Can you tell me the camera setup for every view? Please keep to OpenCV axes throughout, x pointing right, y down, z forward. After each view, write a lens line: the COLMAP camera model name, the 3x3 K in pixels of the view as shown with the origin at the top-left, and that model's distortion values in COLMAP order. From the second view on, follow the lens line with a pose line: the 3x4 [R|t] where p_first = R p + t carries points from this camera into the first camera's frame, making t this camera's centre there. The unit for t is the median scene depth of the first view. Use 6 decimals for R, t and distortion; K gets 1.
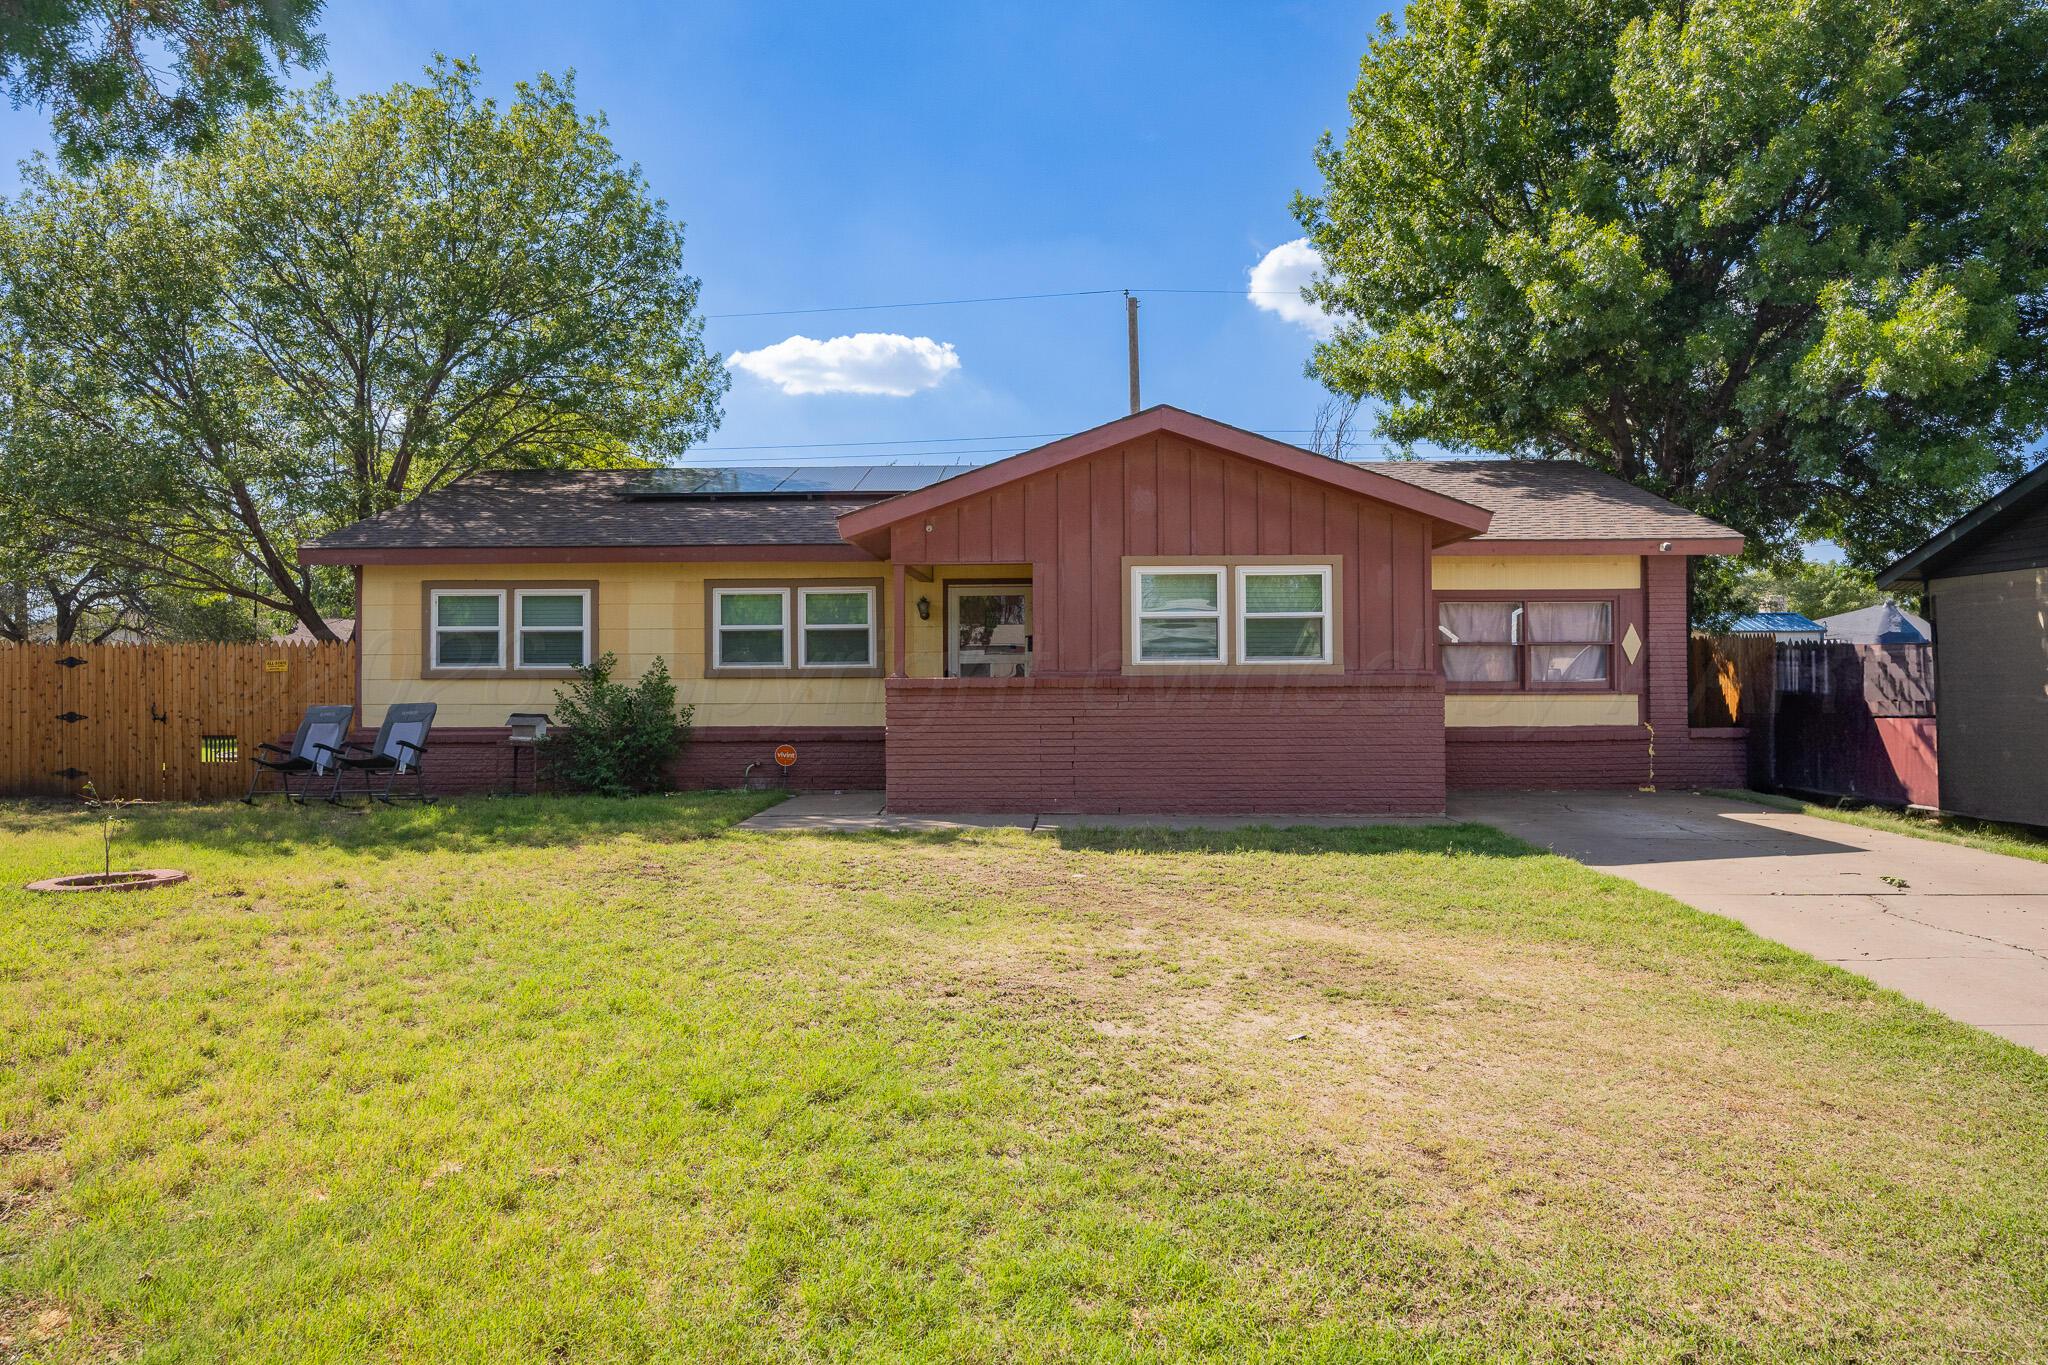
lens RADIAL K [[1286.1, 0, 1024.1], [0, 1286.1, 666.4], [0, 0, 1]] dist [0.002719, -0.000444]
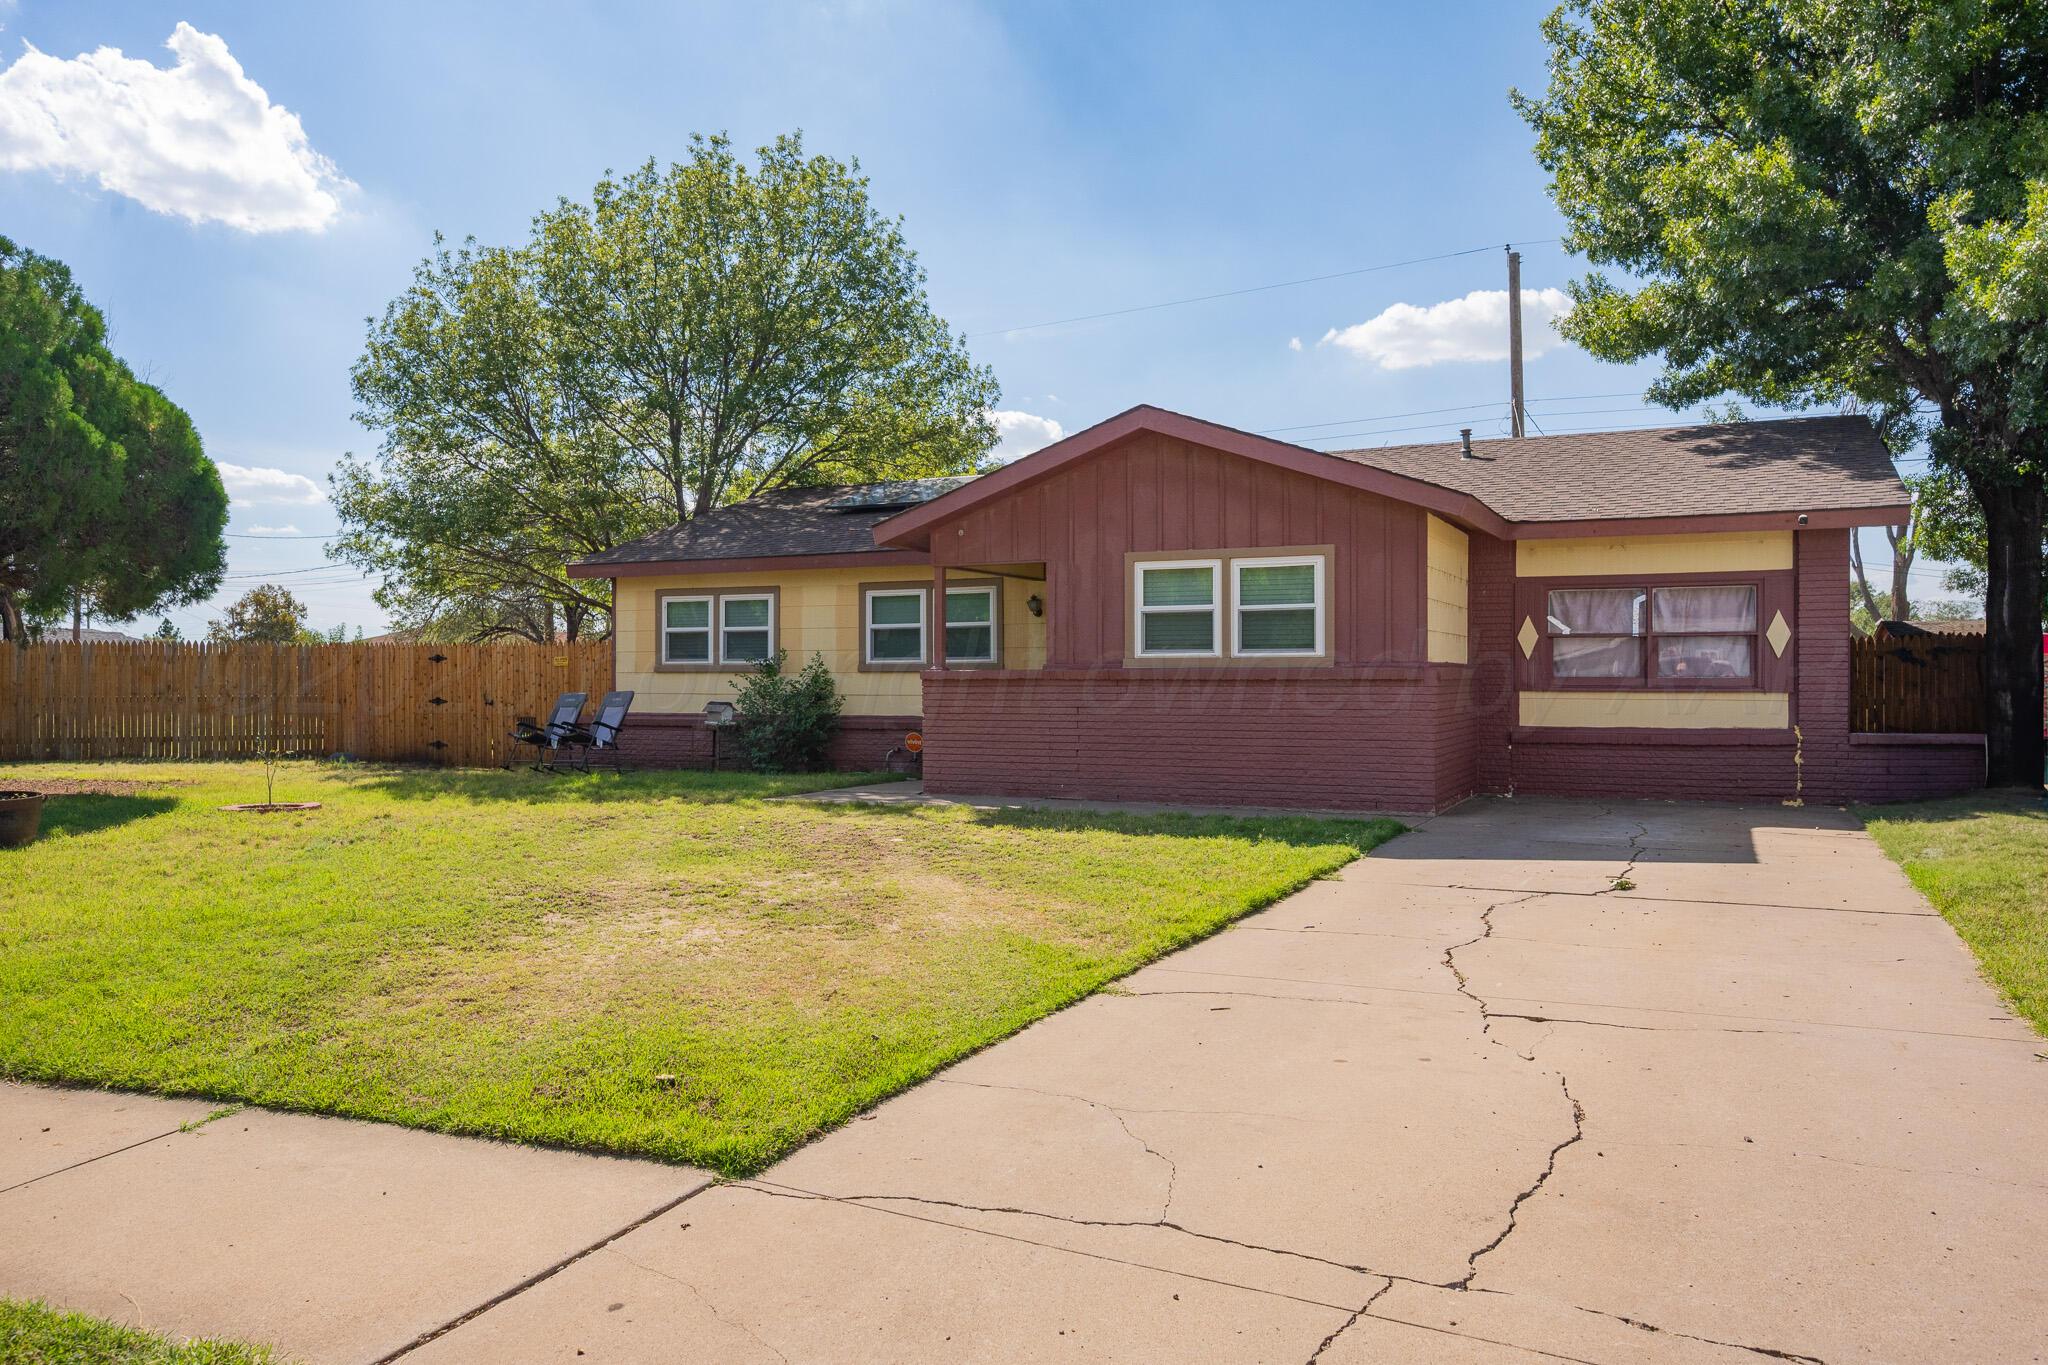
lens RADIAL K [[1367.6, 0, 1025.0], [0, 1367.6, 692.0], [0, 0, 1]] dist [0.004694, 0.003261]
pose [[0.923287, 0.007983, -0.384029, 0.358895], [-0.001171, 0.999838, 0.017968, 0.005465], [0.384110, -0.016140, 0.923146, -0.039511]]
